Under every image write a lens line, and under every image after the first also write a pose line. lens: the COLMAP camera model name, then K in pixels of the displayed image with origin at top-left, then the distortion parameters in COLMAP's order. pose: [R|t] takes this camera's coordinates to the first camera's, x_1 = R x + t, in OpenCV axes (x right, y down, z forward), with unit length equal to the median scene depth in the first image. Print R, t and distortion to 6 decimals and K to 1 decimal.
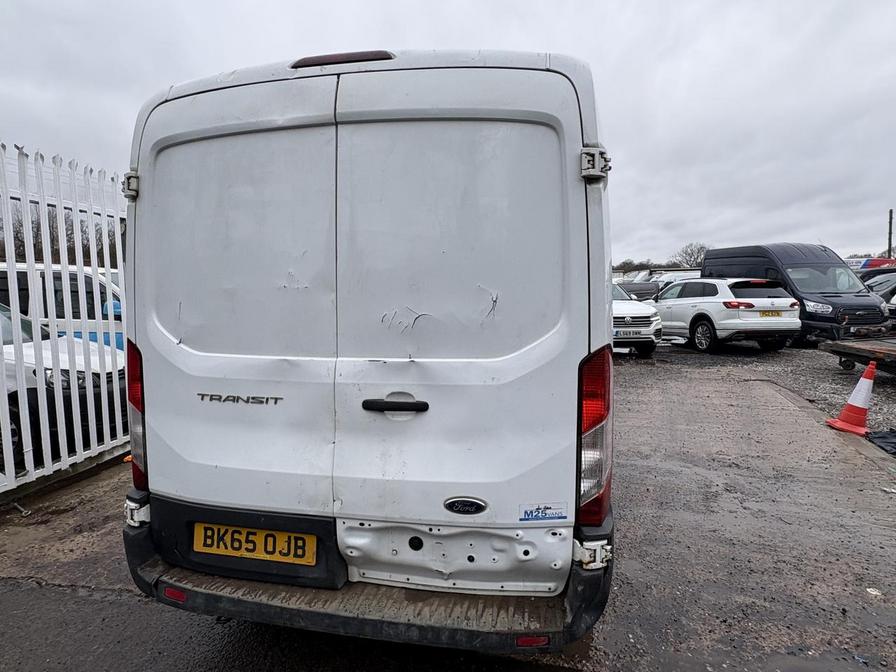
lens RADIAL K [[542.2, 0, 448.0], [0, 542.2, 336.0], [0, 0, 1]] dist [0.003205, 0.000507]
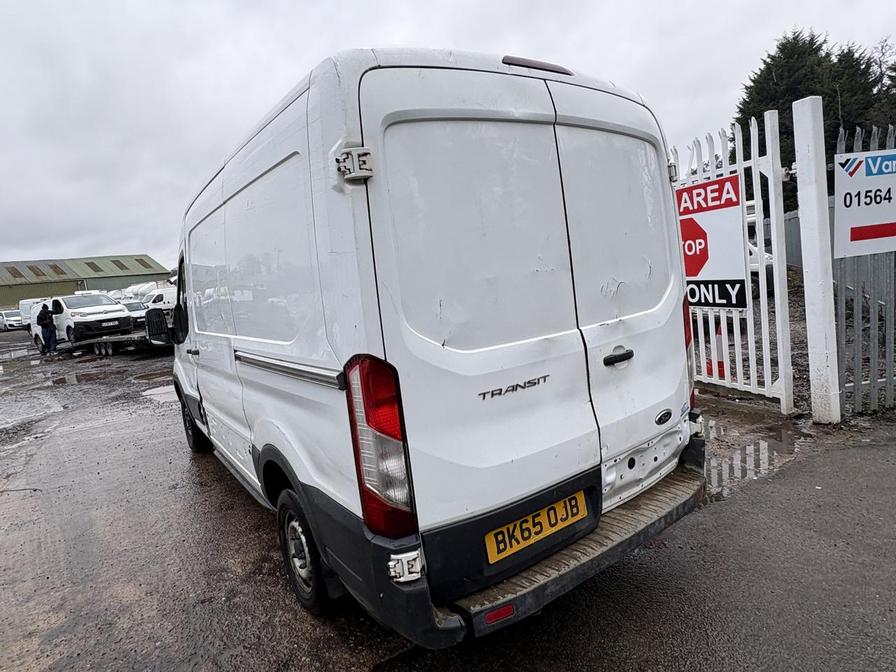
lens RADIAL K [[542.2, 0, 448.0], [0, 542.2, 336.0], [0, 0, 1]] dist [0.003205, 0.000507]
pose [[0.665877, -0.157395, 0.729270, -1.178845], [0.174197, 0.983275, 0.053161, -0.050599], [-0.725440, 0.091638, 0.682158, 0.403643]]
